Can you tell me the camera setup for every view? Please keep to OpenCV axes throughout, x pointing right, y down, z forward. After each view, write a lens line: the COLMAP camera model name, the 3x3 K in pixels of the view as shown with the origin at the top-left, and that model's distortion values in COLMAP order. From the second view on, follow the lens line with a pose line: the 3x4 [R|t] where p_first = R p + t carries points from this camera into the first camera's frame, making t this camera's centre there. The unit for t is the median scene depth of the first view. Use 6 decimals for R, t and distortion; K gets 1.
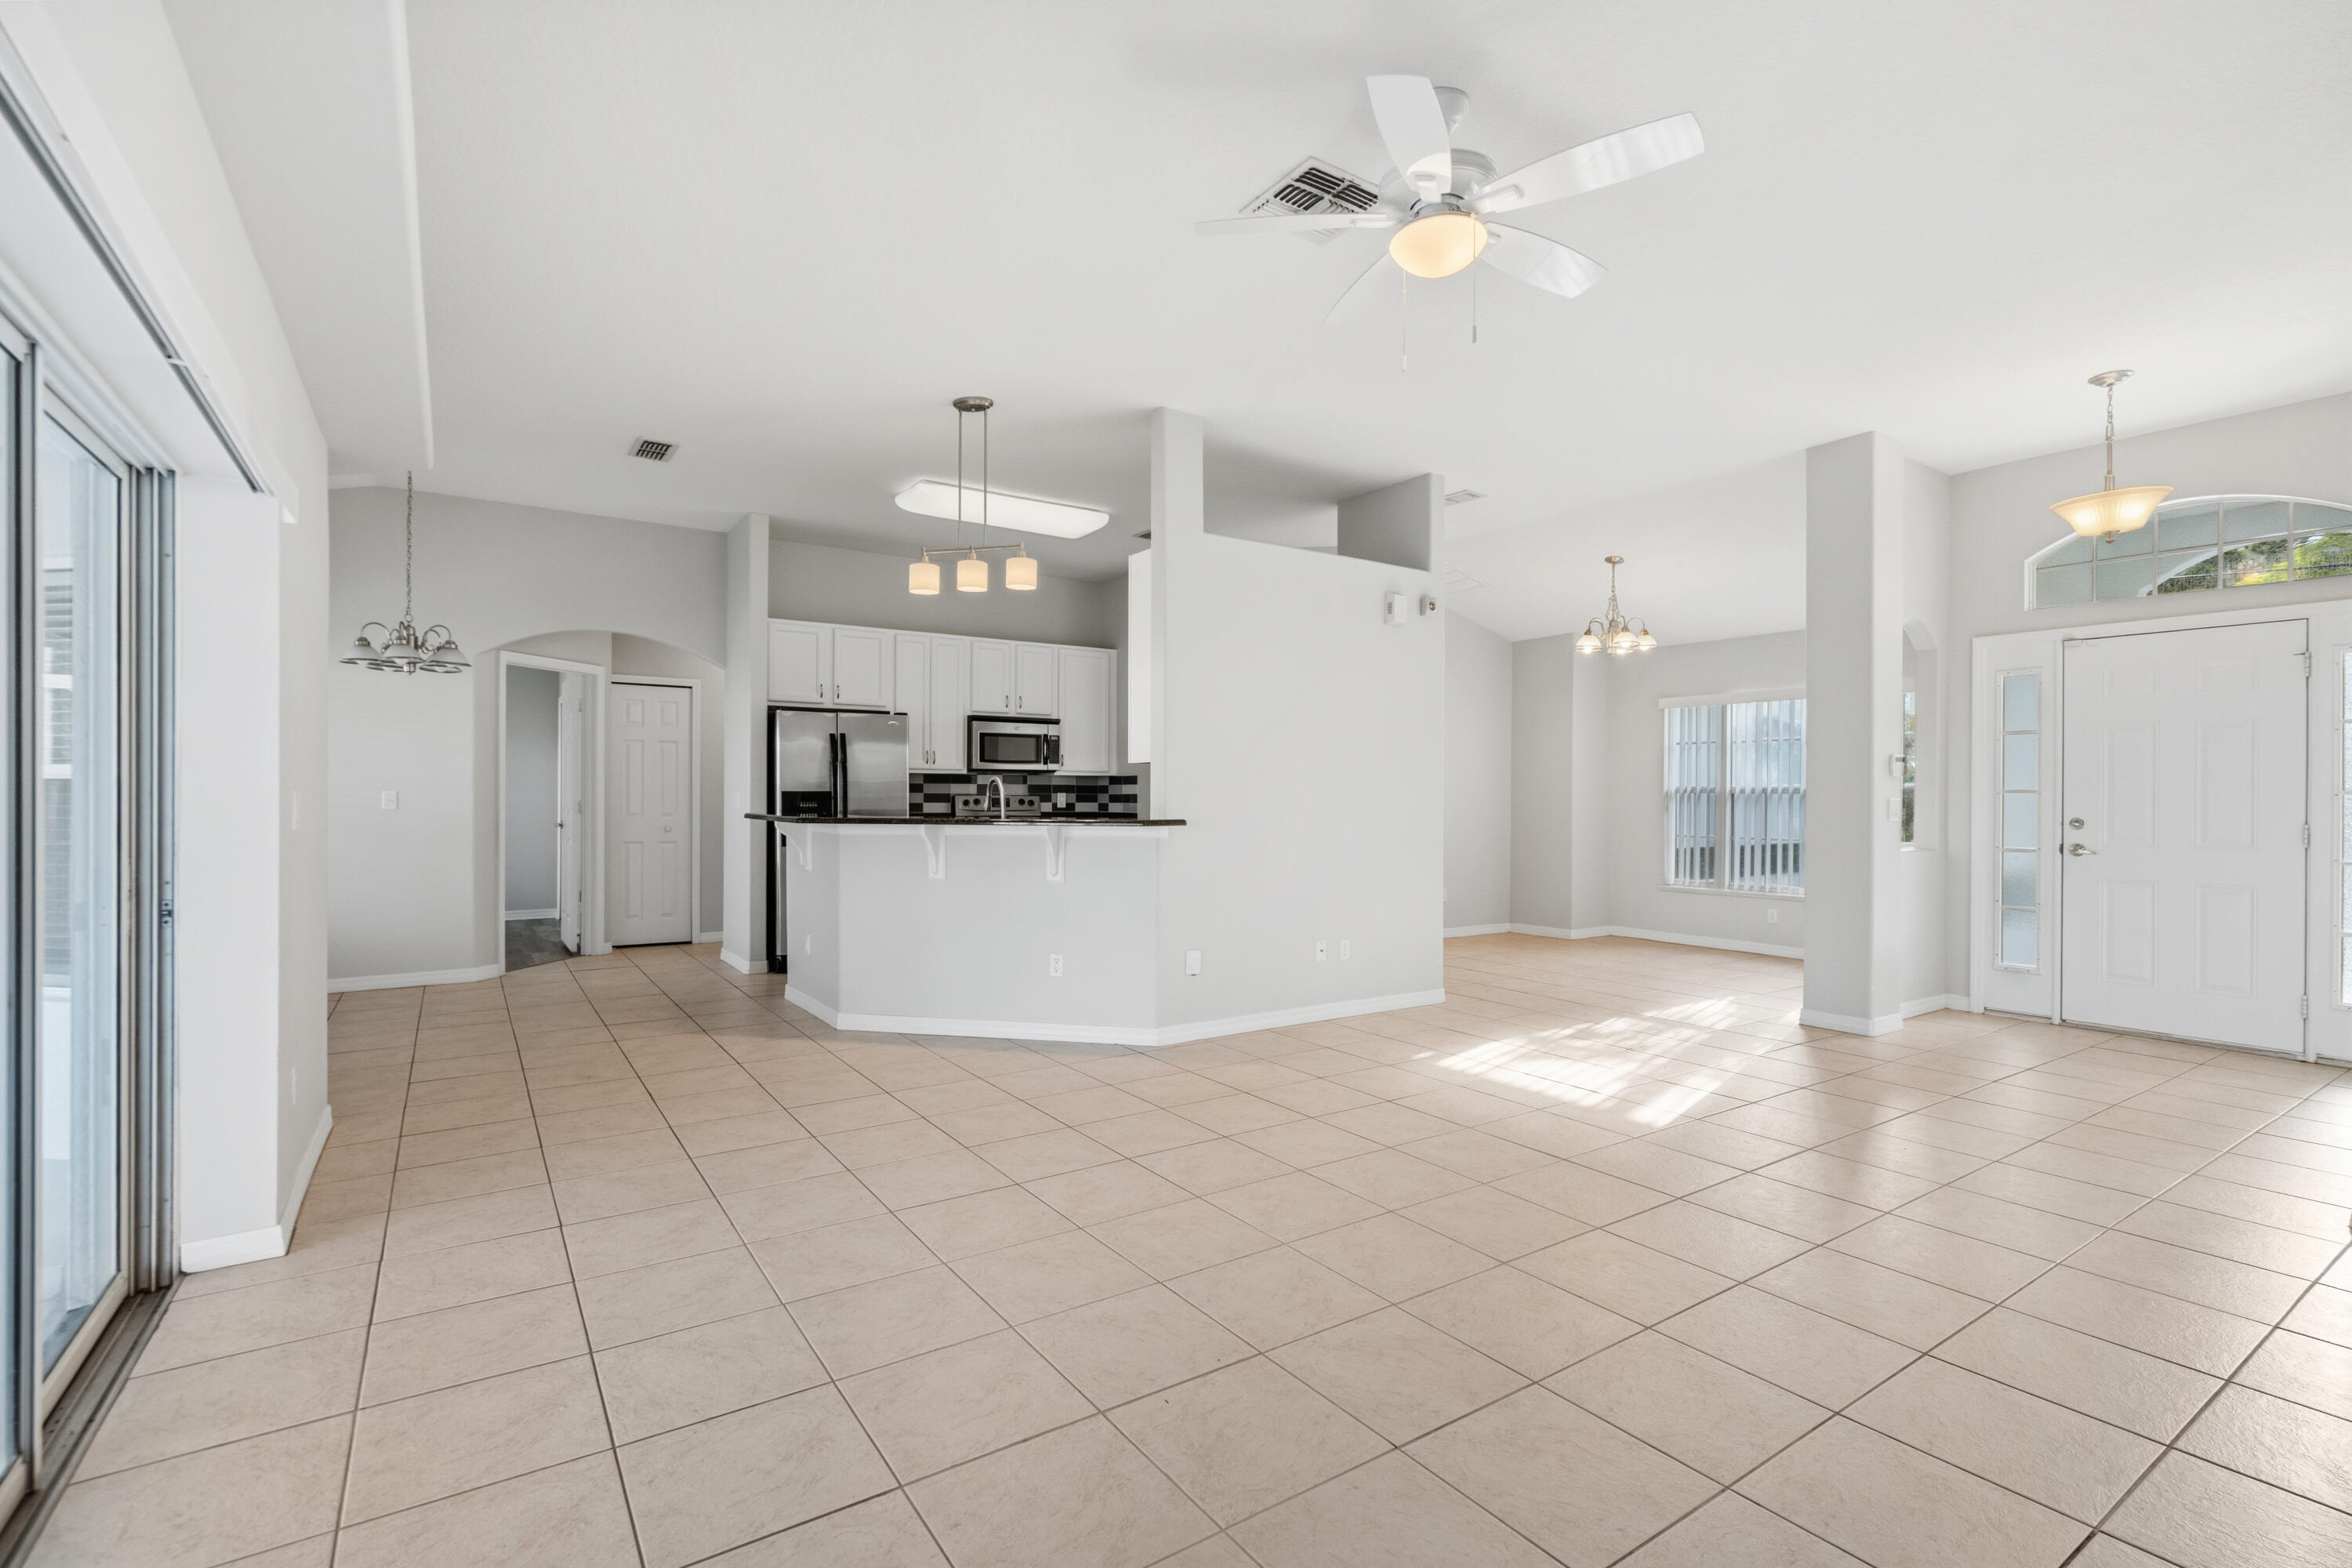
lens RADIAL K [[1069.3, 0, 1177.1], [0, 1069.3, 802.0], [0, 0, 1]] dist [-0.000296, 0.000331]
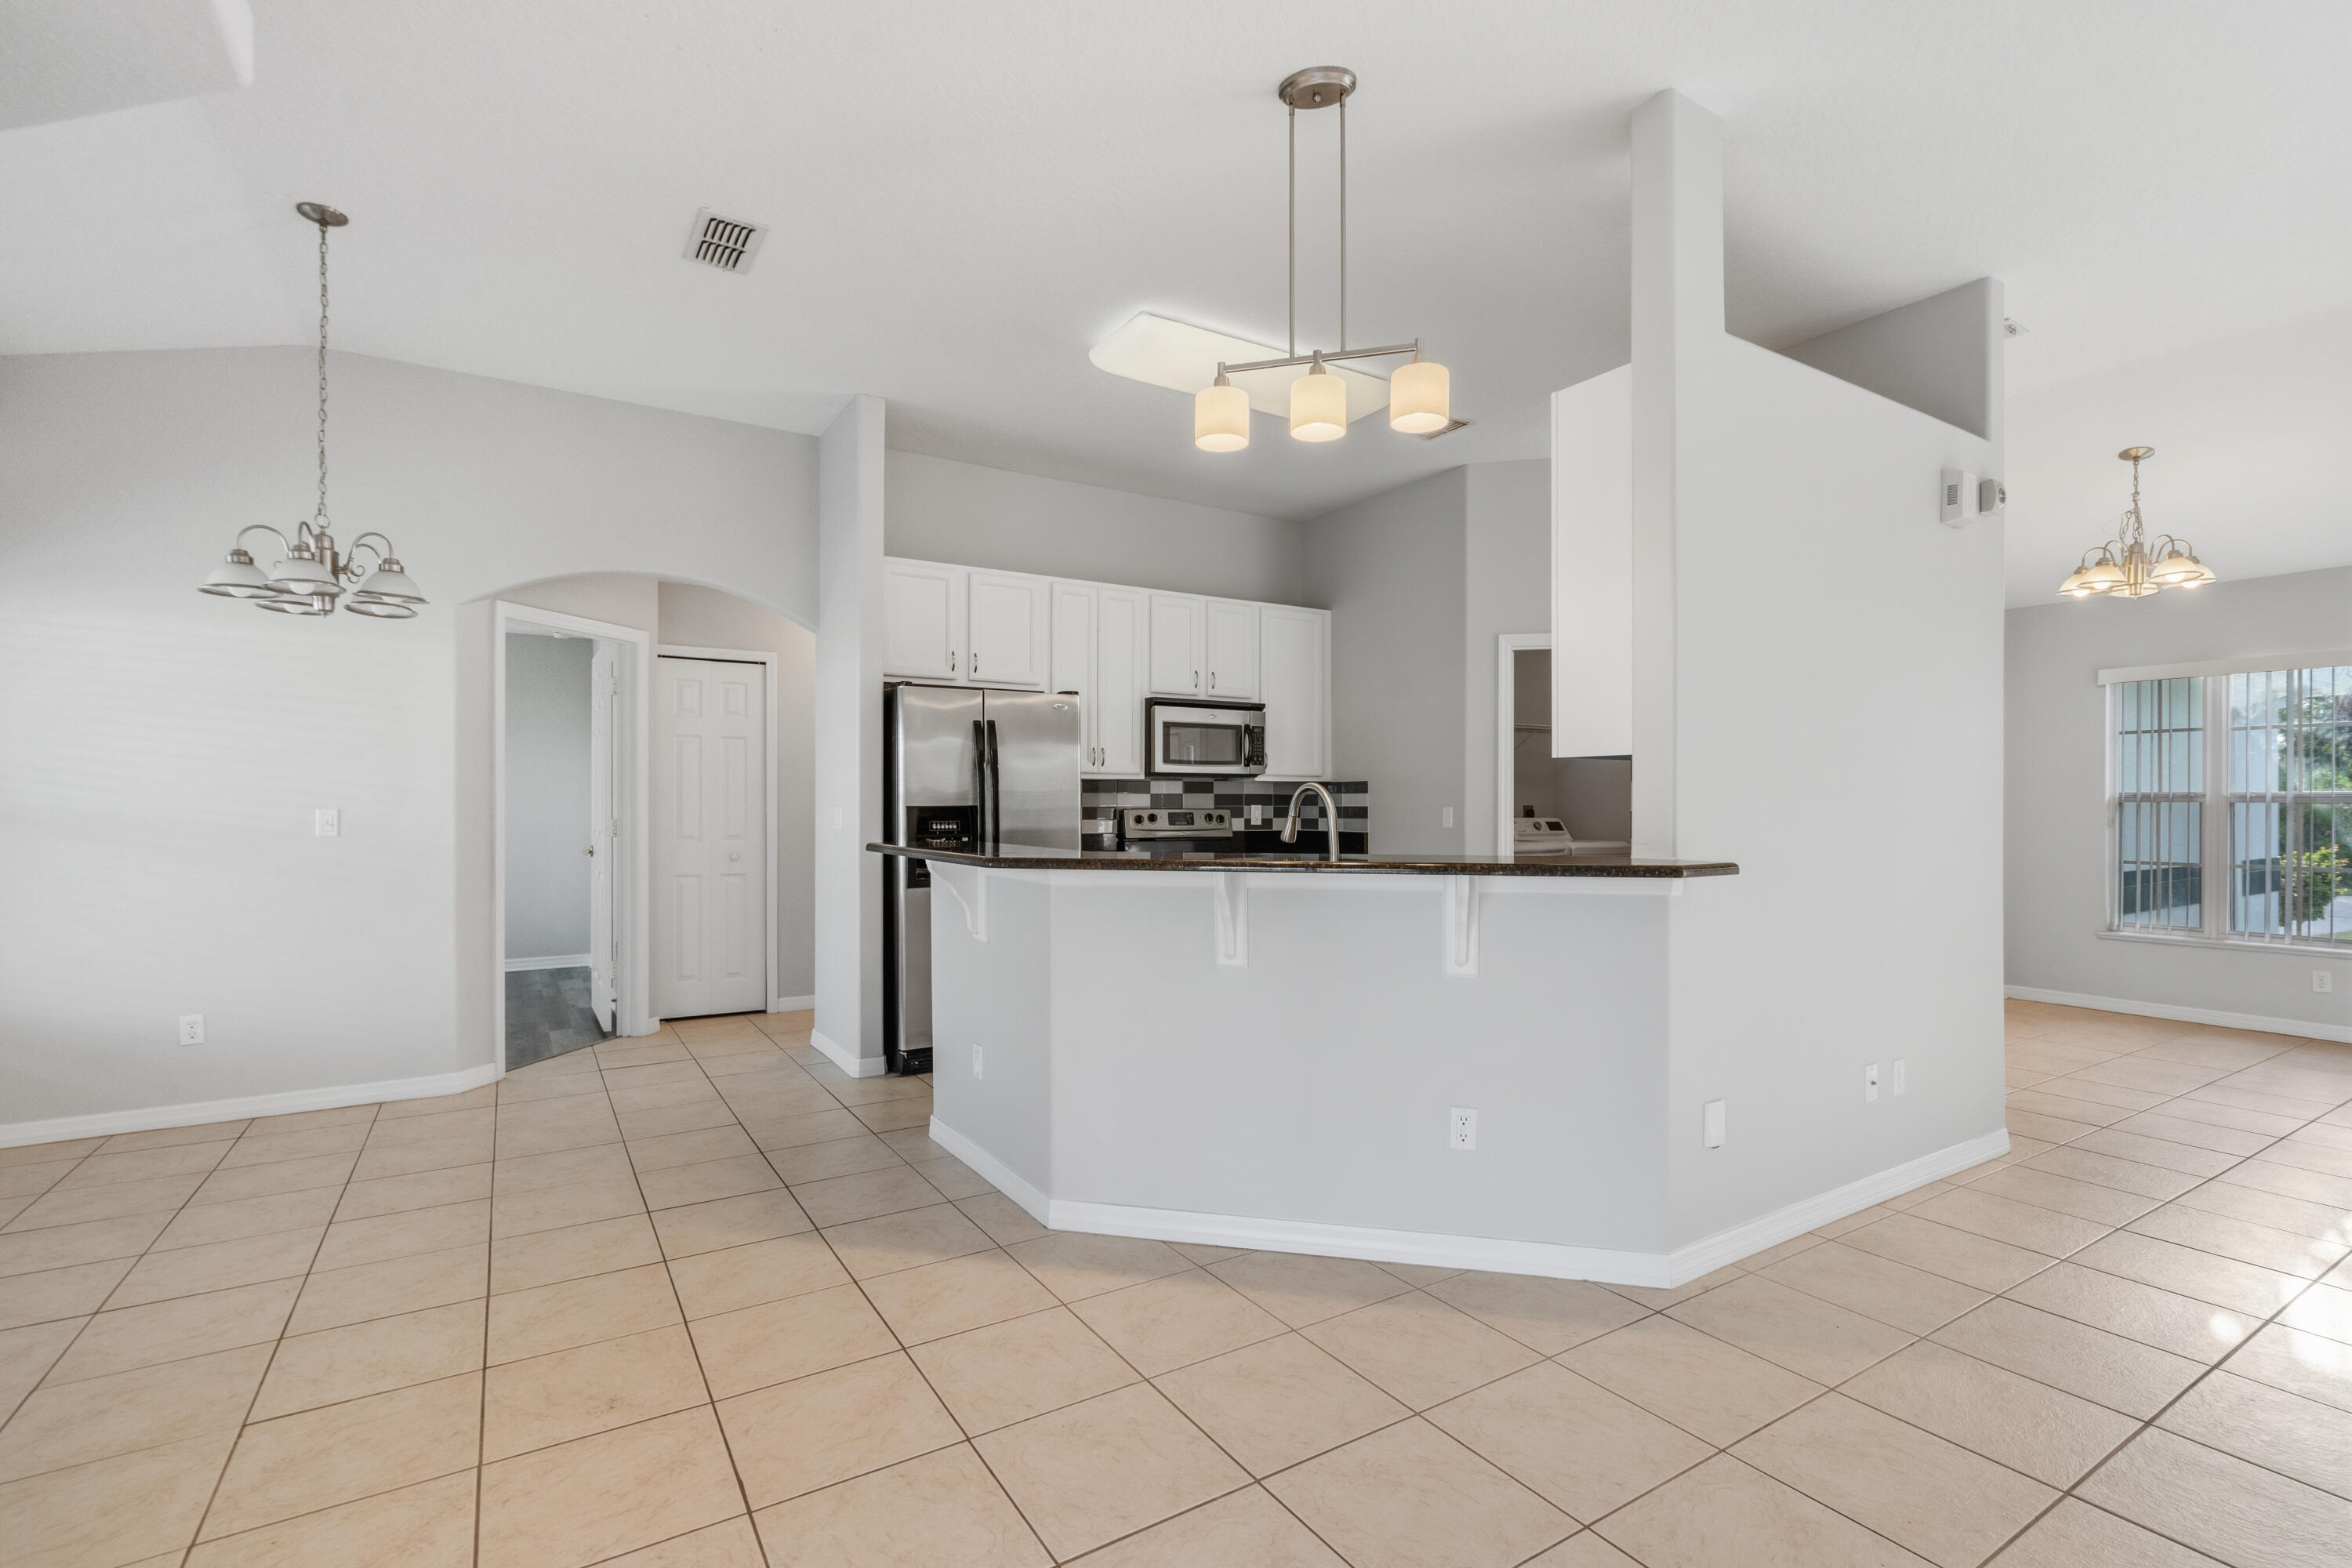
lens RADIAL K [[1069.3, 0, 1177.1], [0, 1069.3, 802.0], [0, 0, 1]] dist [-0.000296, 0.000331]
pose [[0.999326, -0.003942, -0.036488, -0.157073], [0.003714, 0.999973, -0.006294, -0.007028], [0.036512, 0.006154, 0.999314, 0.299672]]
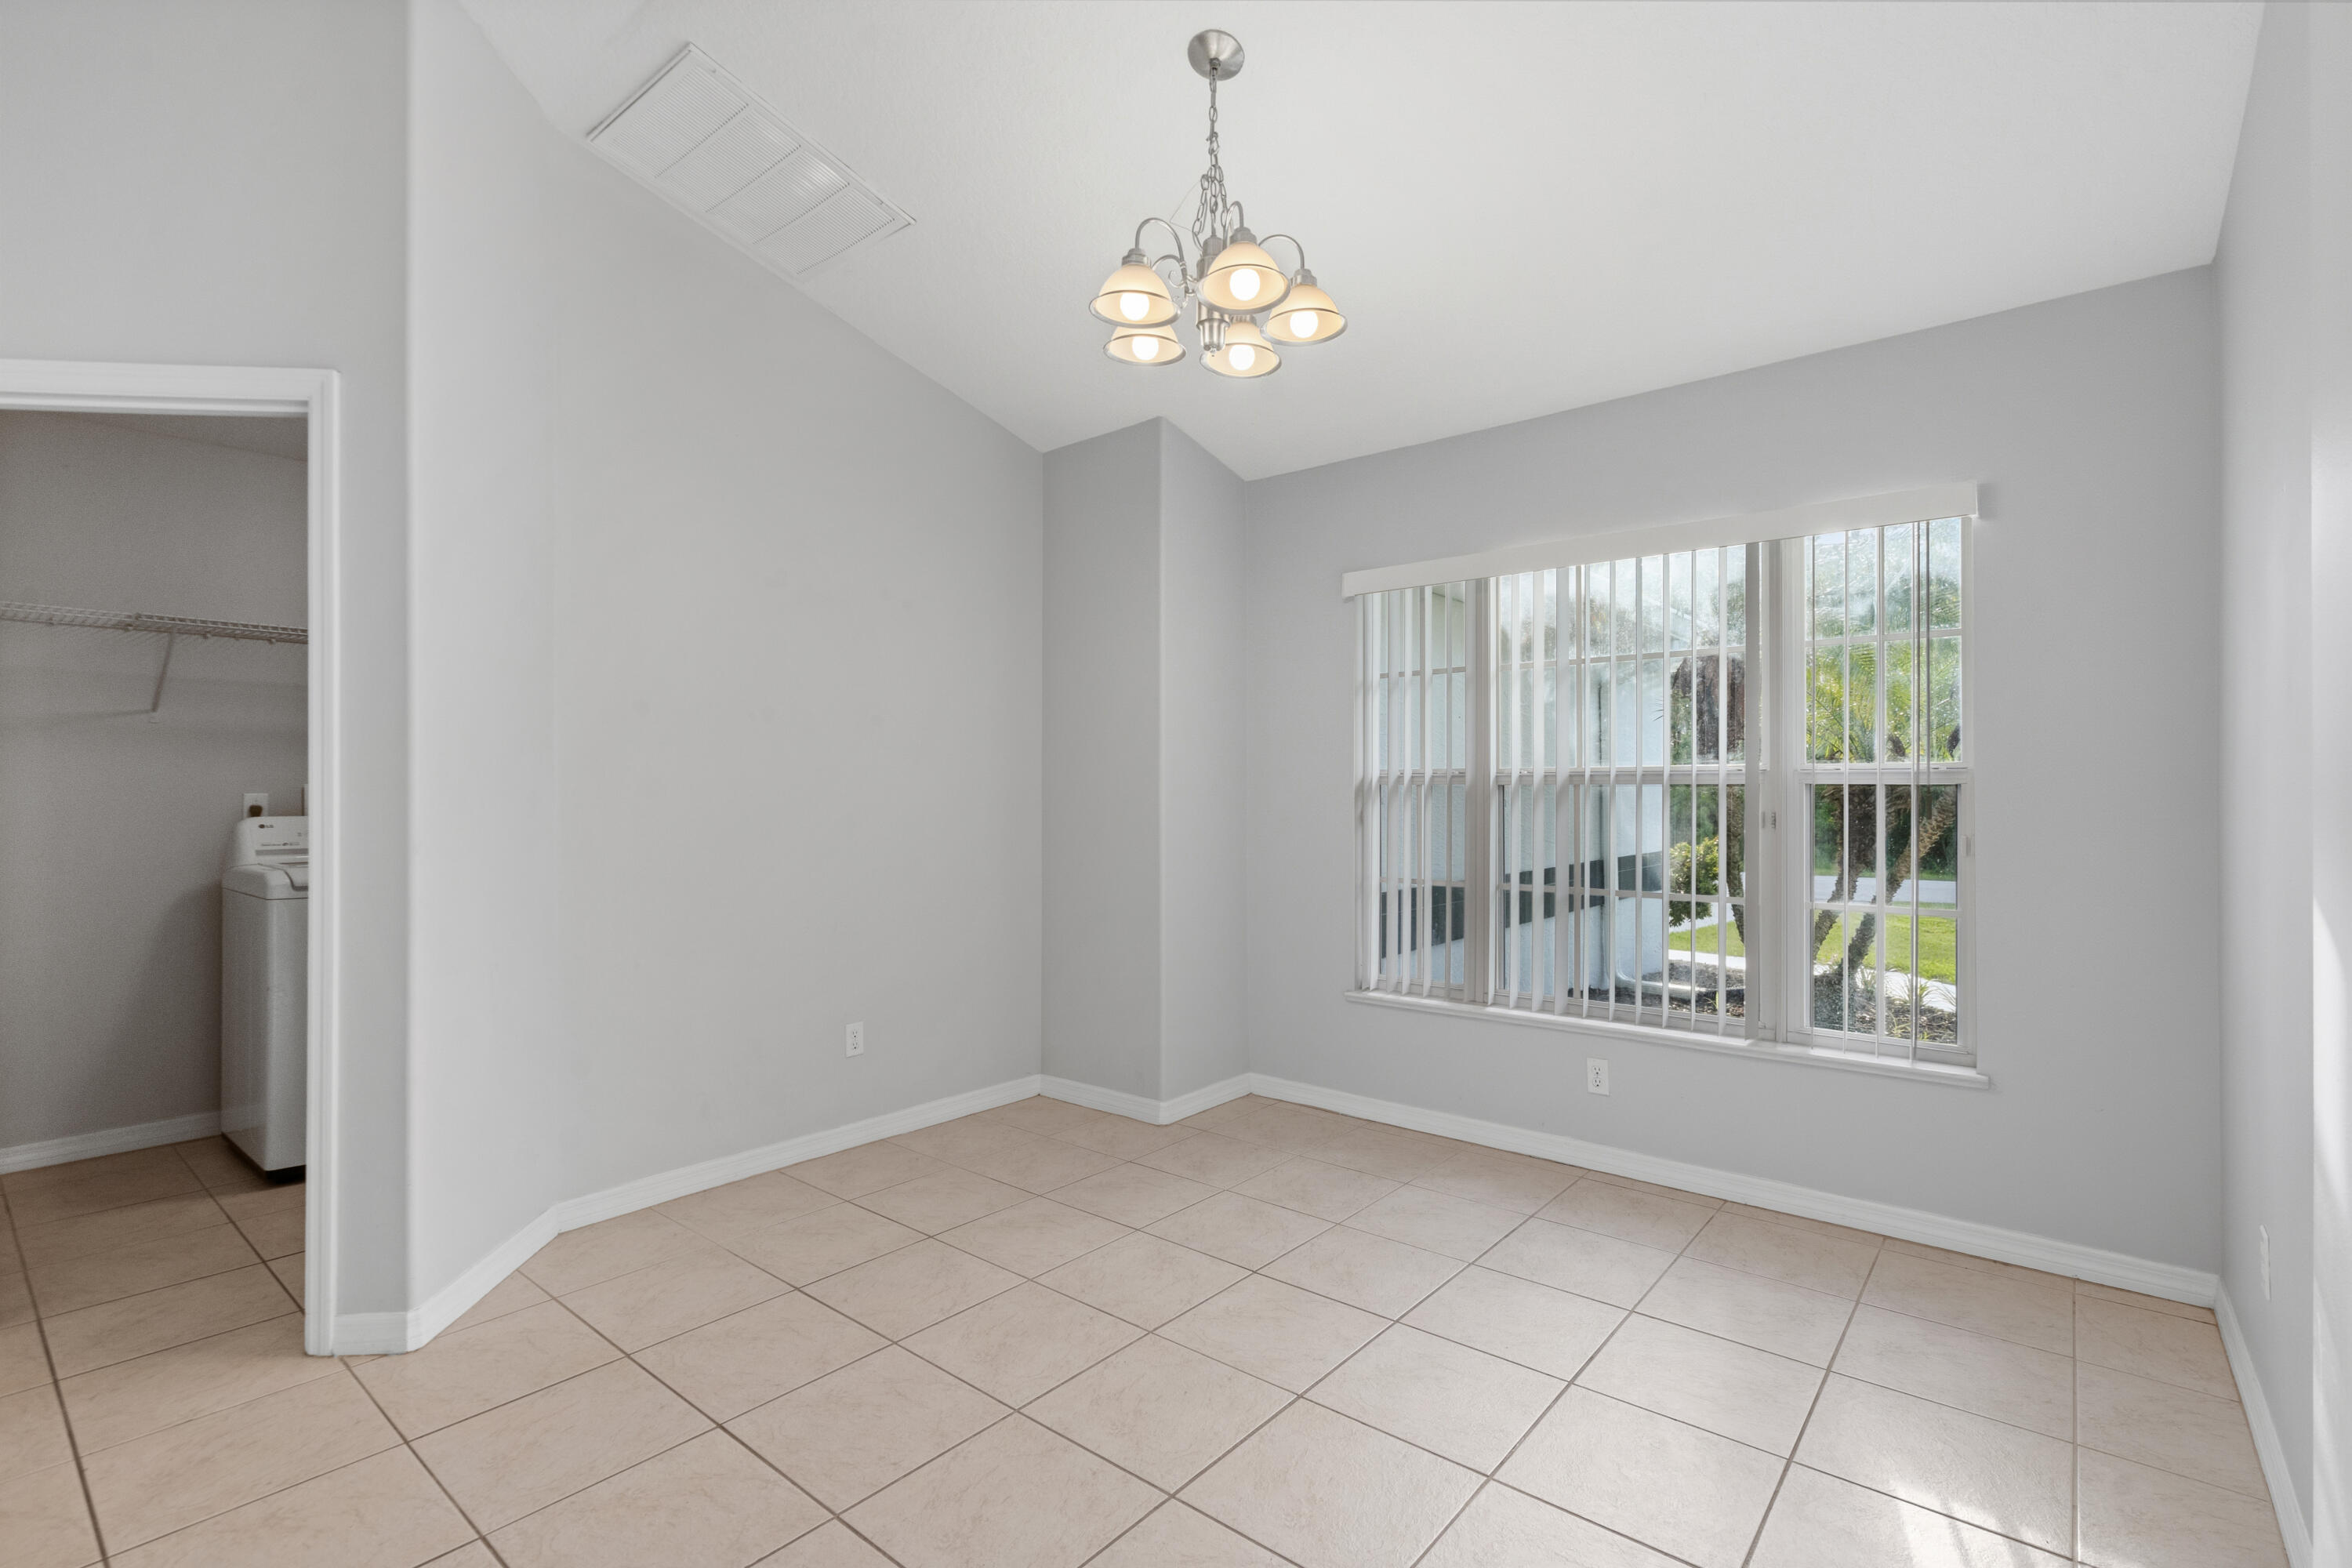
lens RADIAL K [[1069.3, 0, 1177.1], [0, 1069.3, 802.0], [0, 0, 1]] dist [-0.000296, 0.000331]
pose [[0.962044, -0.008373, 0.272764, 0.294849], [0.008131, 0.999965, 0.002016, -0.002920], [-0.272771, 0.000279, 0.962079, 0.663314]]
